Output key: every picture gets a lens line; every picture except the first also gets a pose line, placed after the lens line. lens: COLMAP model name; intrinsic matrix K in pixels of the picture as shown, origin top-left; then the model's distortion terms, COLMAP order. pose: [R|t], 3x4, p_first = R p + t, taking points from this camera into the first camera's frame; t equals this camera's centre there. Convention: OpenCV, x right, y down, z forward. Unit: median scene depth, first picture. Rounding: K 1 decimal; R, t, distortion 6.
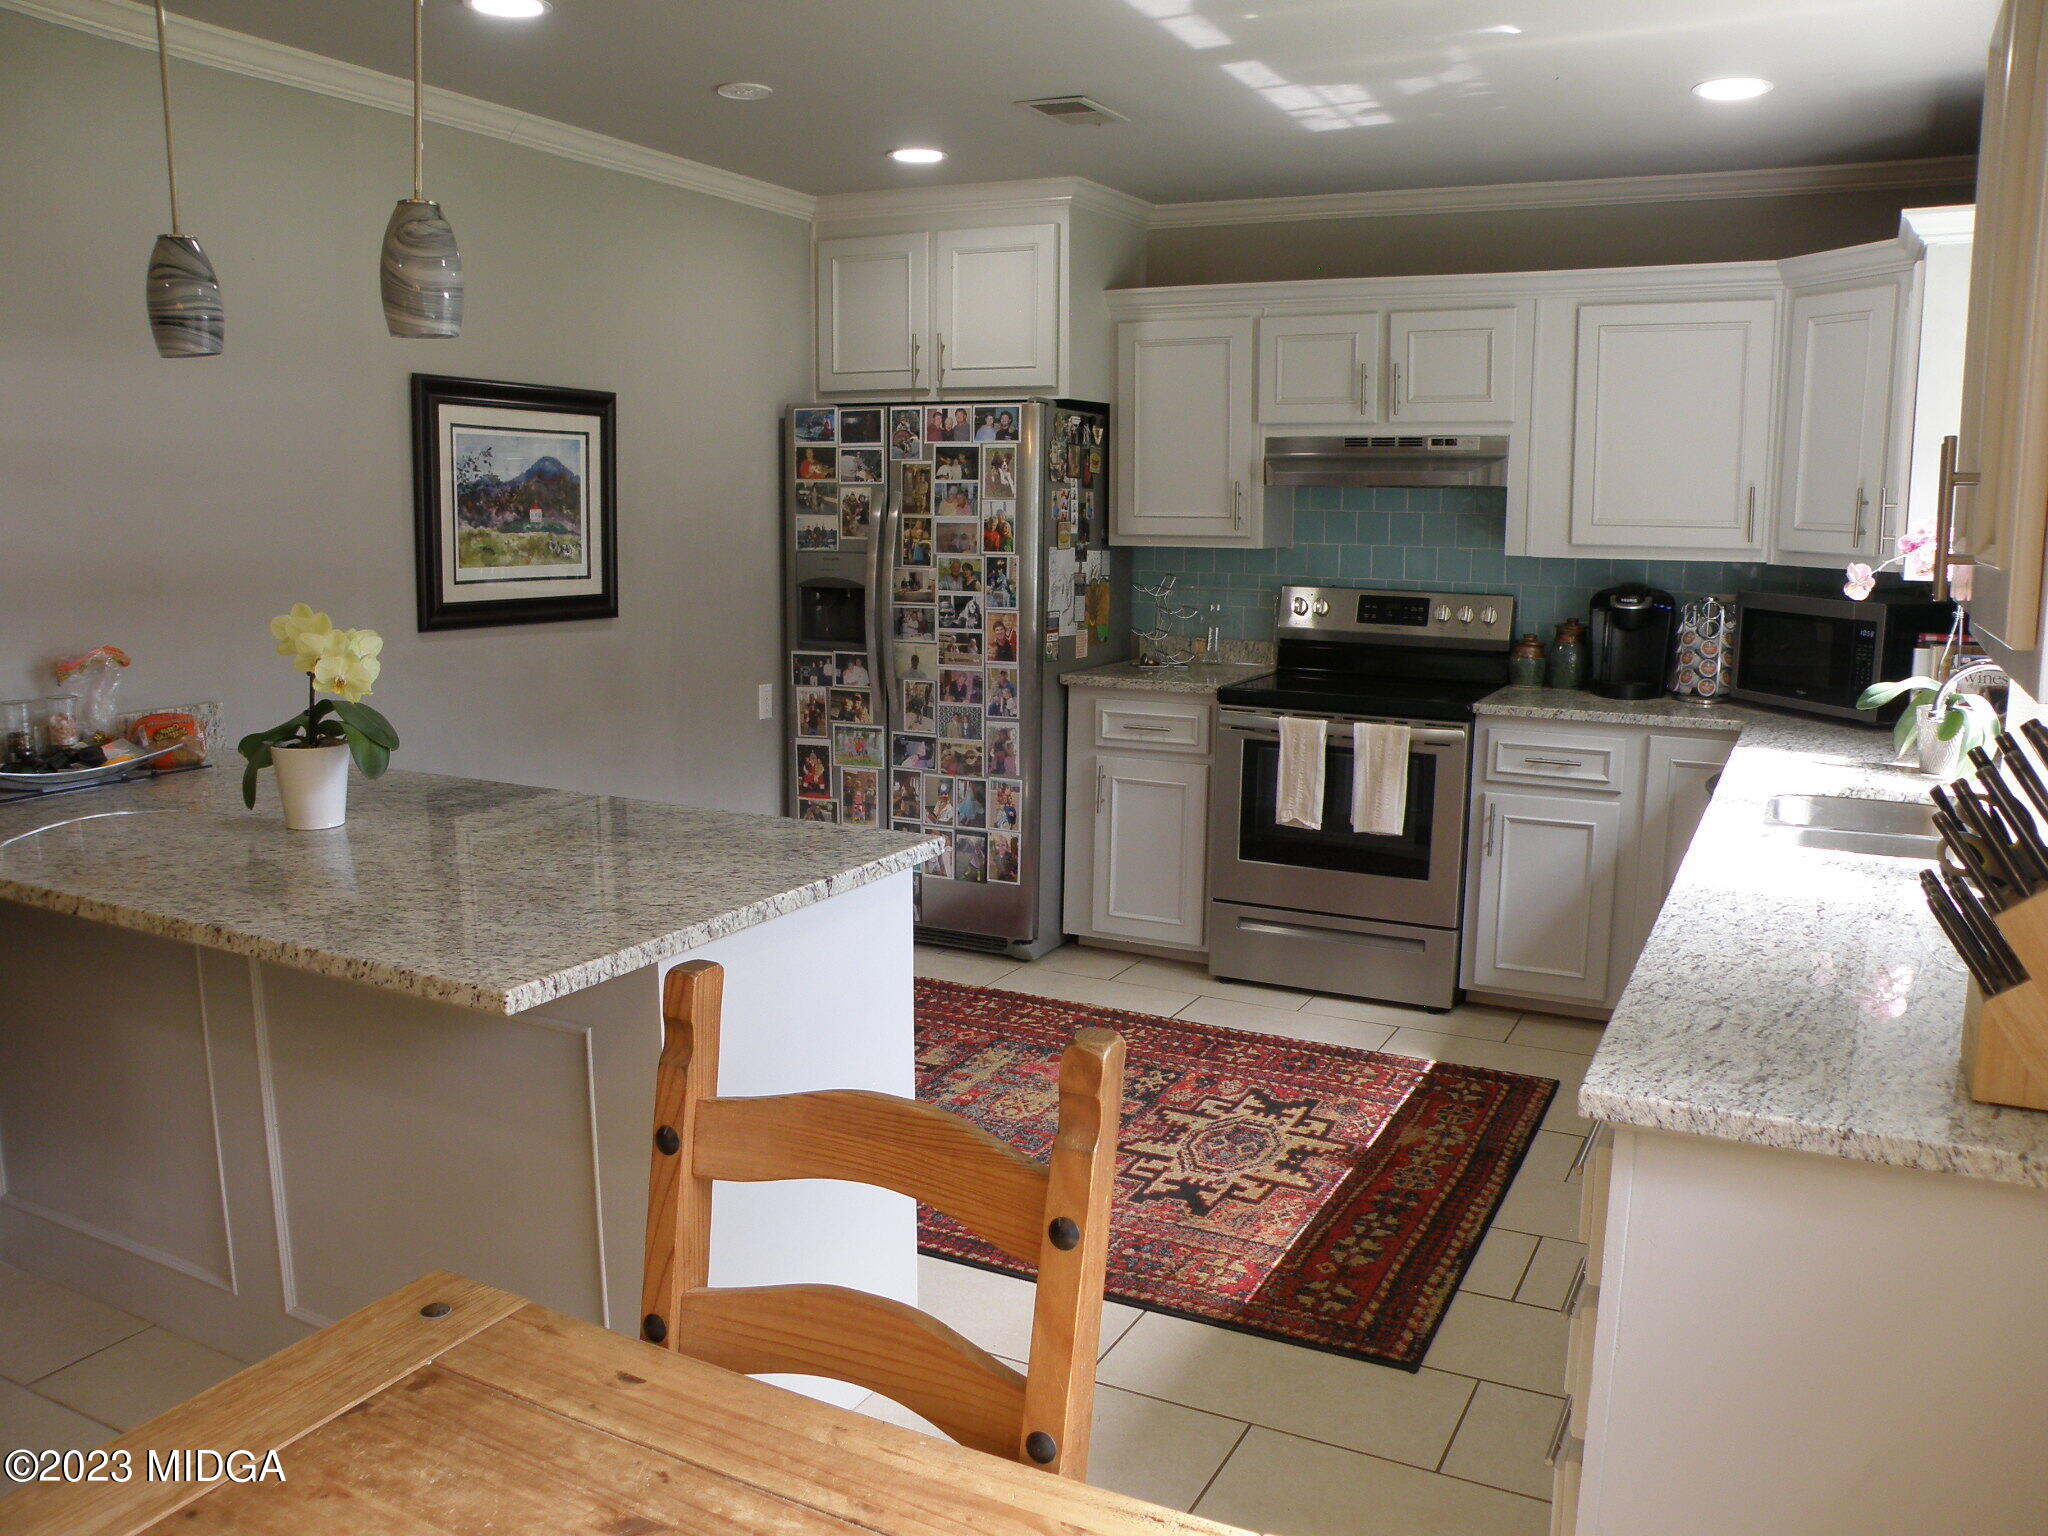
lens RADIAL K [[1590.8, 0, 1045.0], [0, 1590.8, 781.8], [0, 0, 1]] dist [-0.159041, 0.121756]
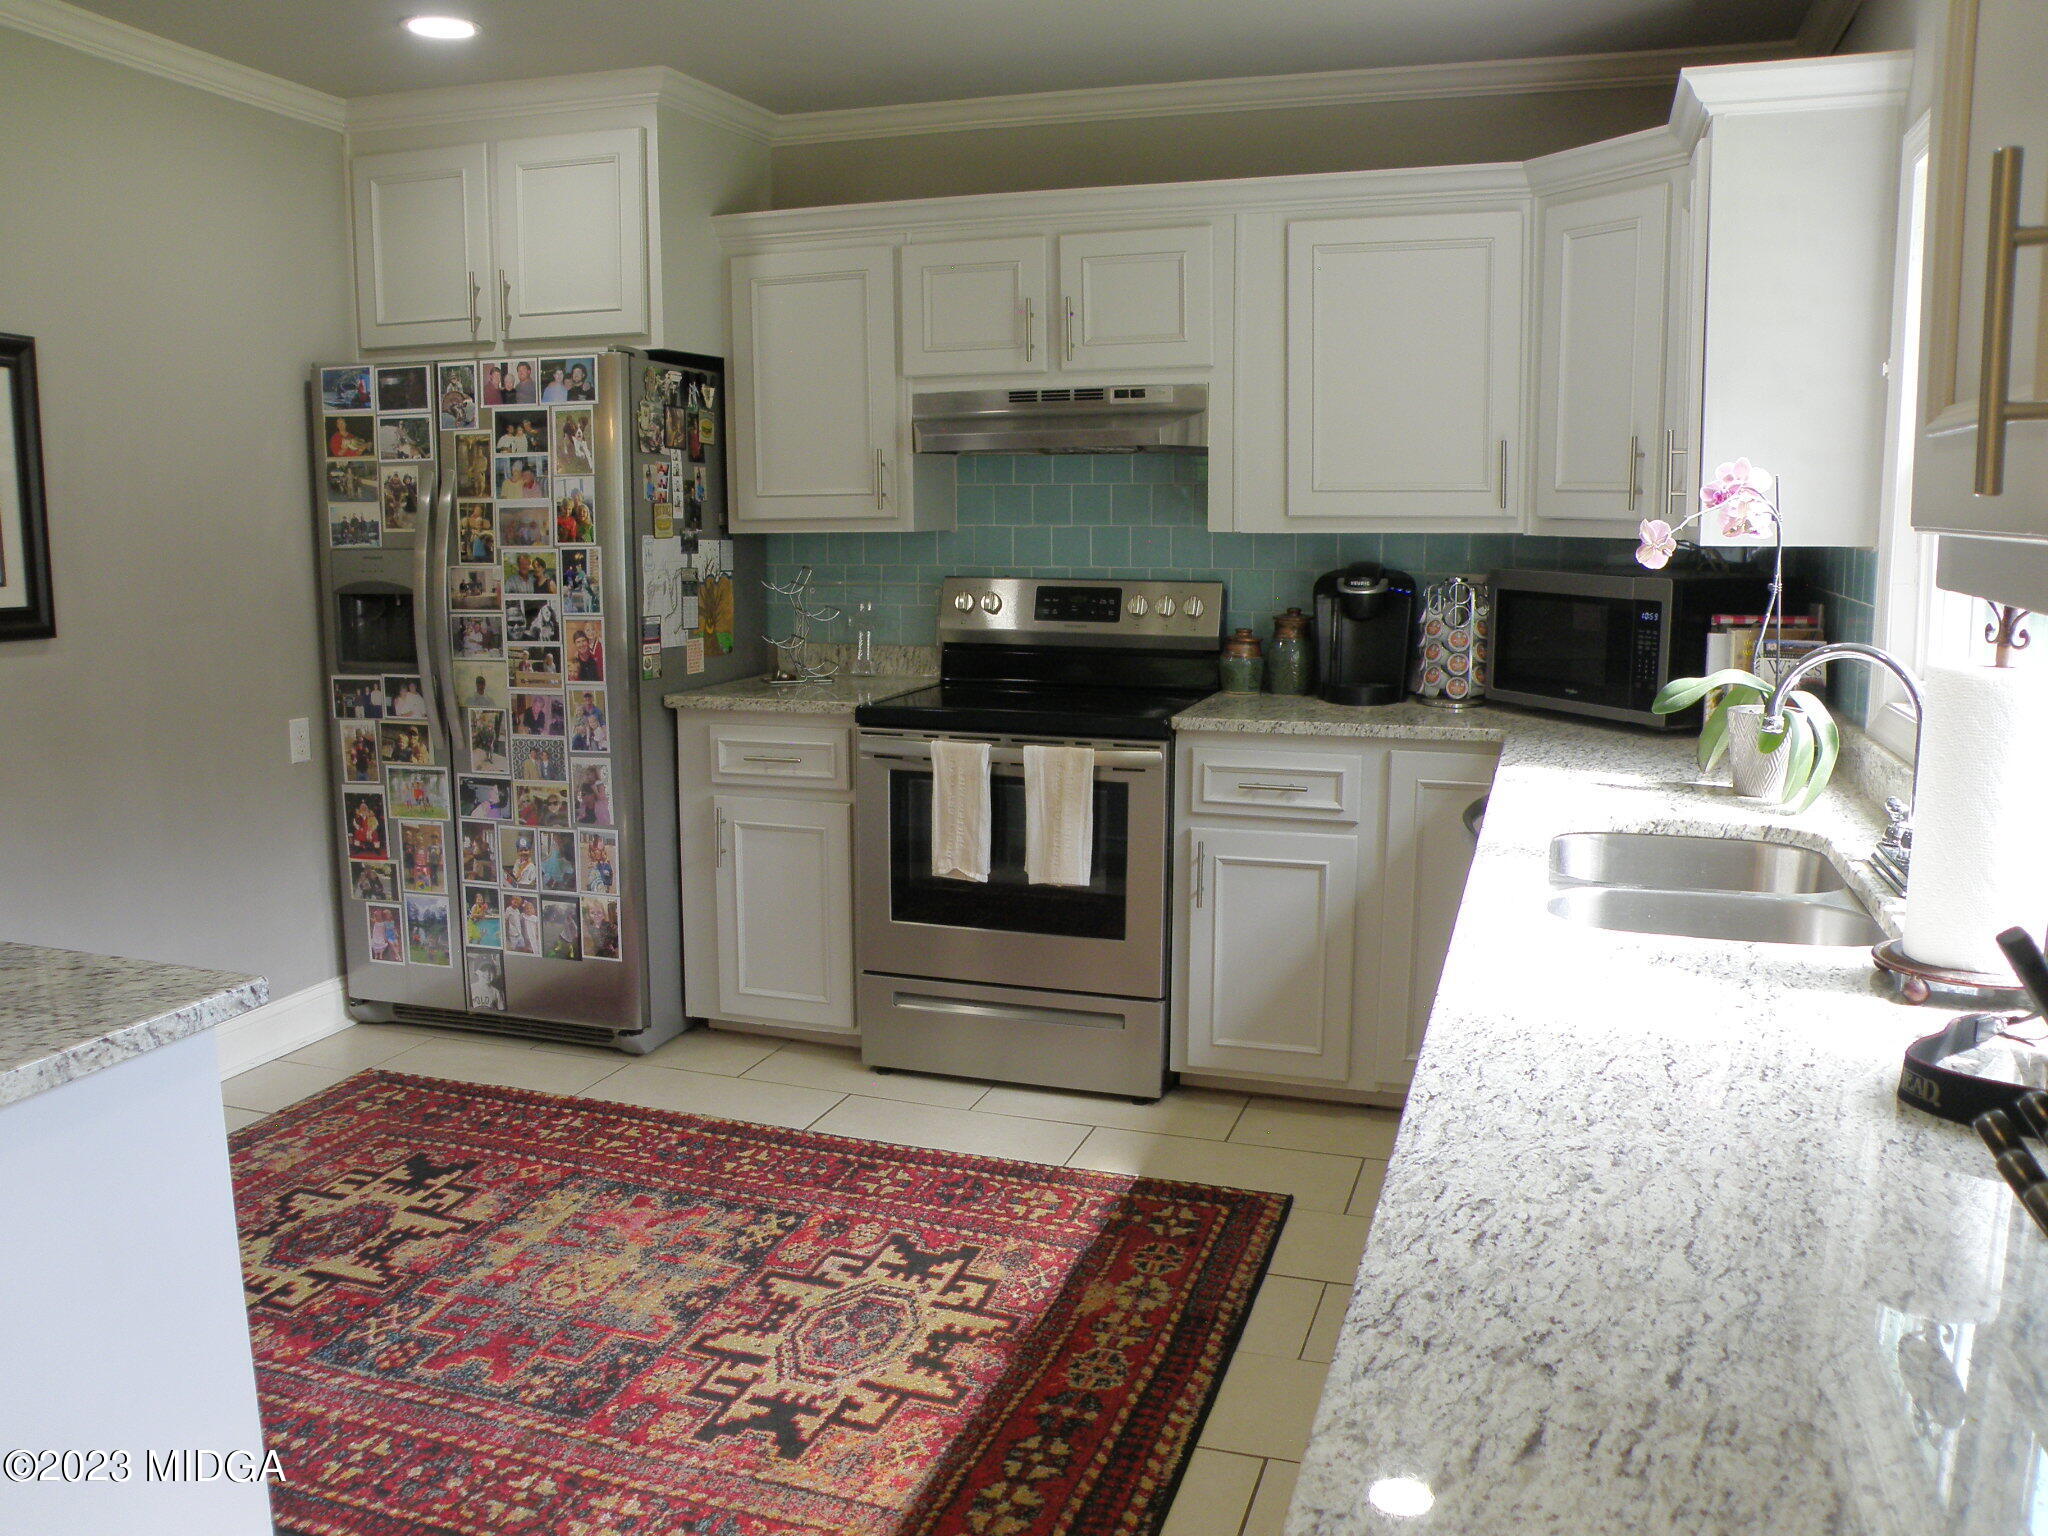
lens RADIAL K [[1590.8, 0, 1030.2], [0, 1590.8, 777.0], [0, 0, 1]] dist [-0.159041, 0.121756]
pose [[0.989291, -0.033995, 0.141939, 0.087568], [0.035319, 0.999353, -0.006815, -0.016743], [-0.141616, 0.011755, 0.989852, 0.218065]]
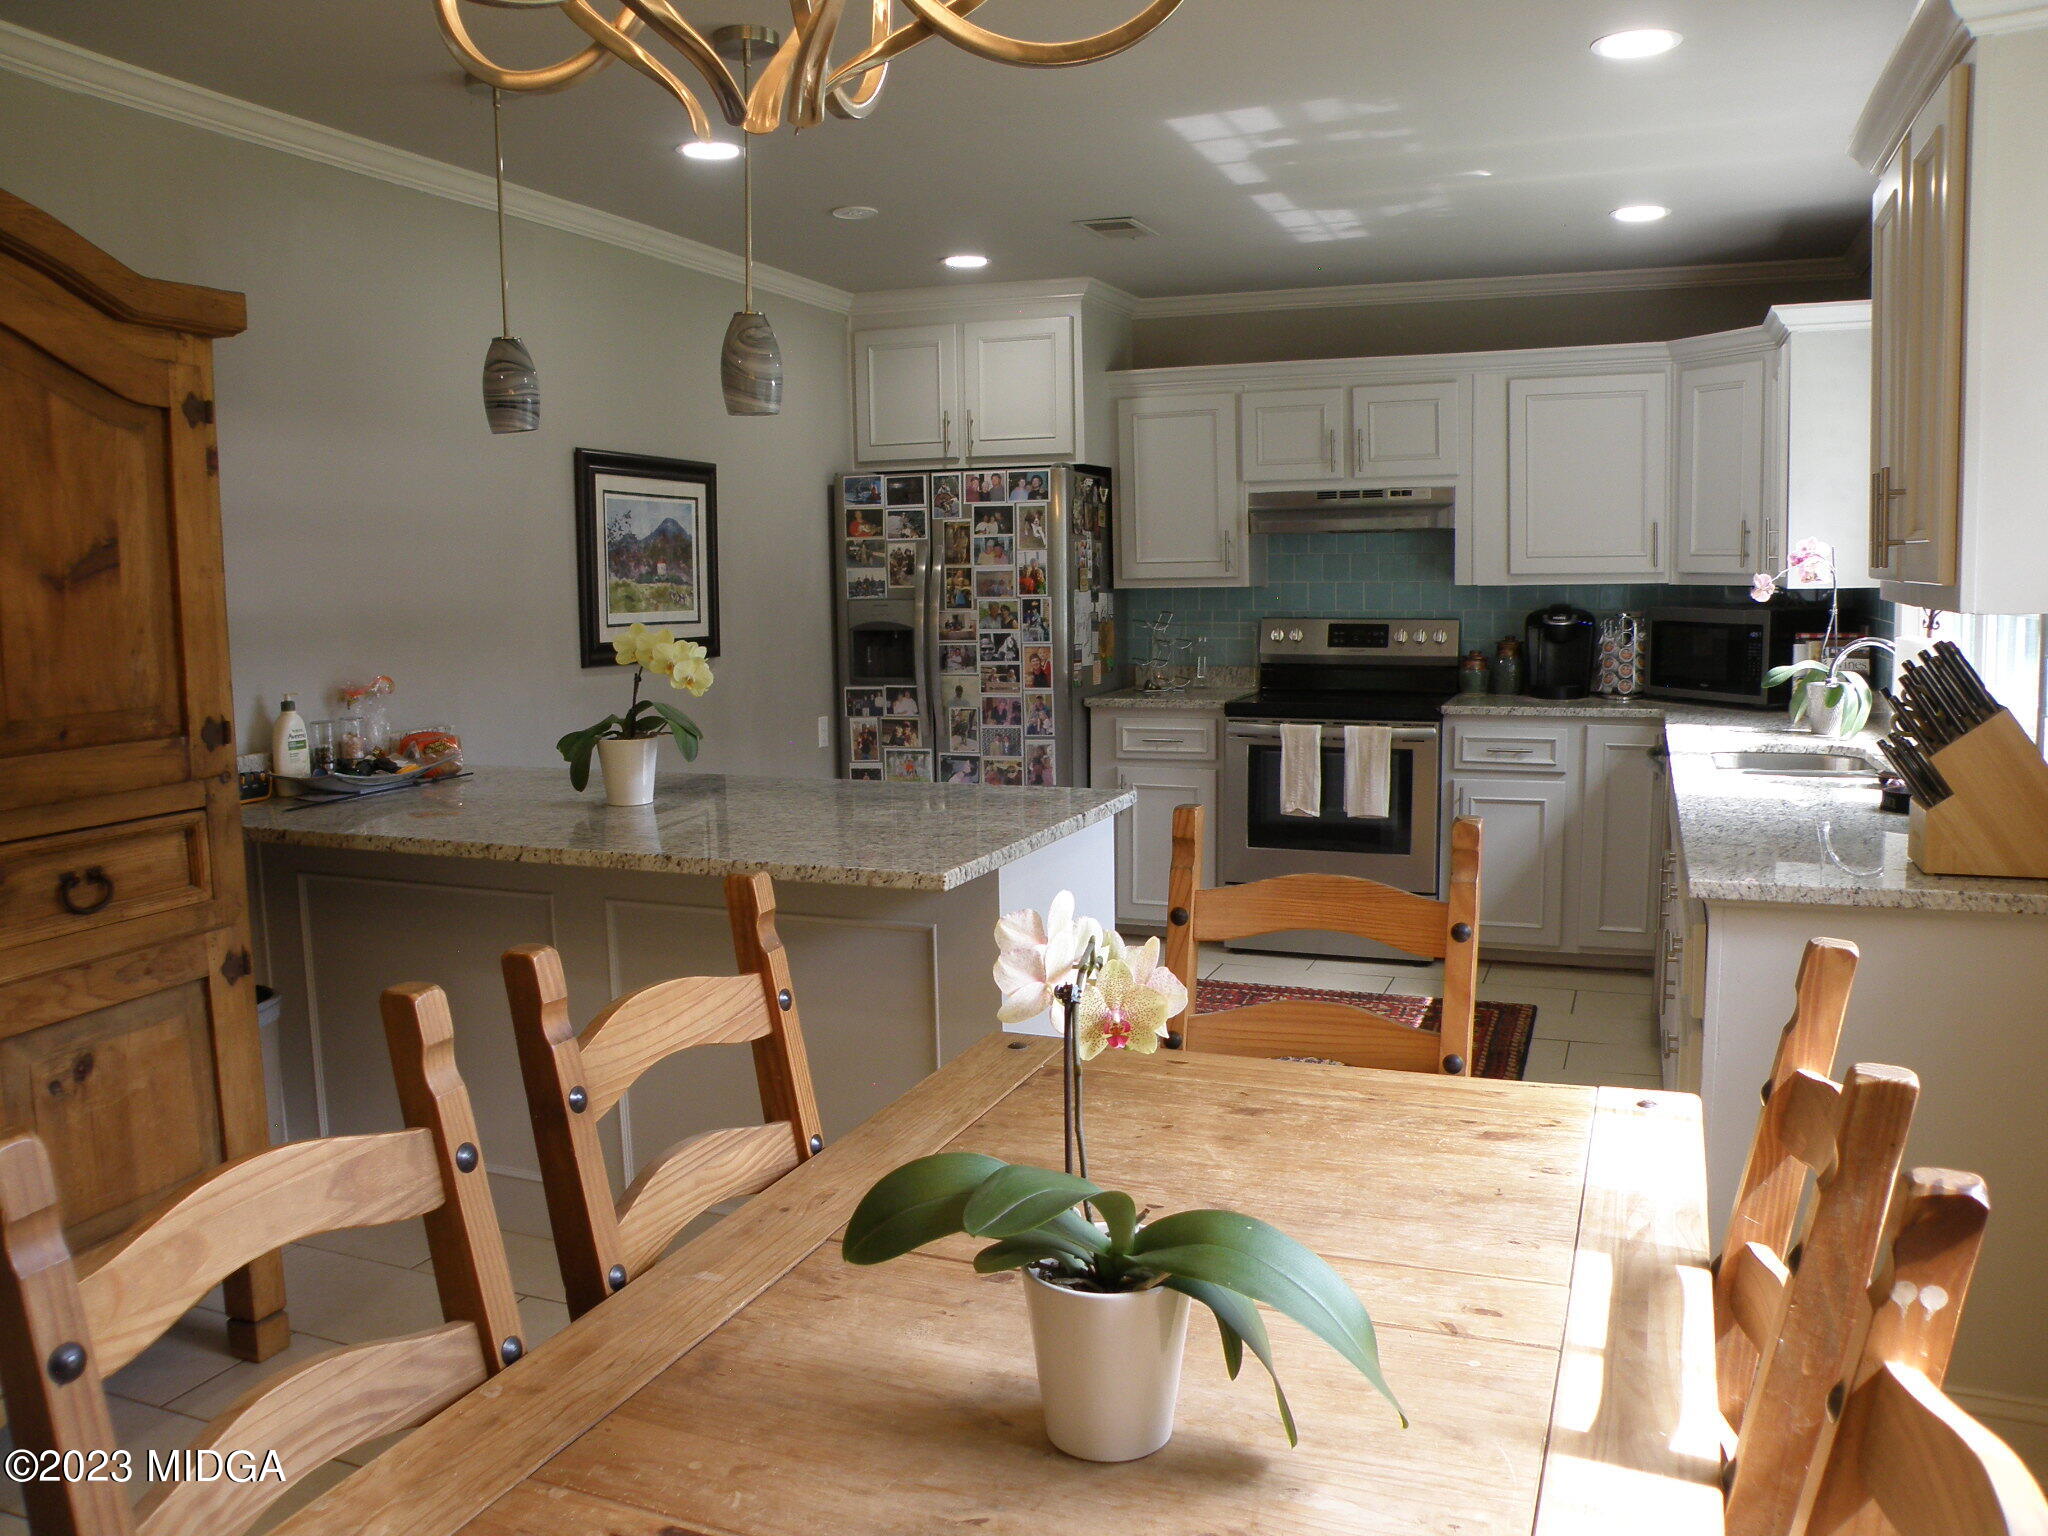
lens RADIAL K [[1590.8, 0, 1035.2], [0, 1590.8, 786.1], [0, 0, 1]] dist [-0.159041, 0.121756]
pose [[0.994344, -0.038501, 0.098980, -0.164202], [0.042581, 0.998314, -0.039442, 0.047117], [-0.097294, 0.043433, 0.994307, -0.177912]]
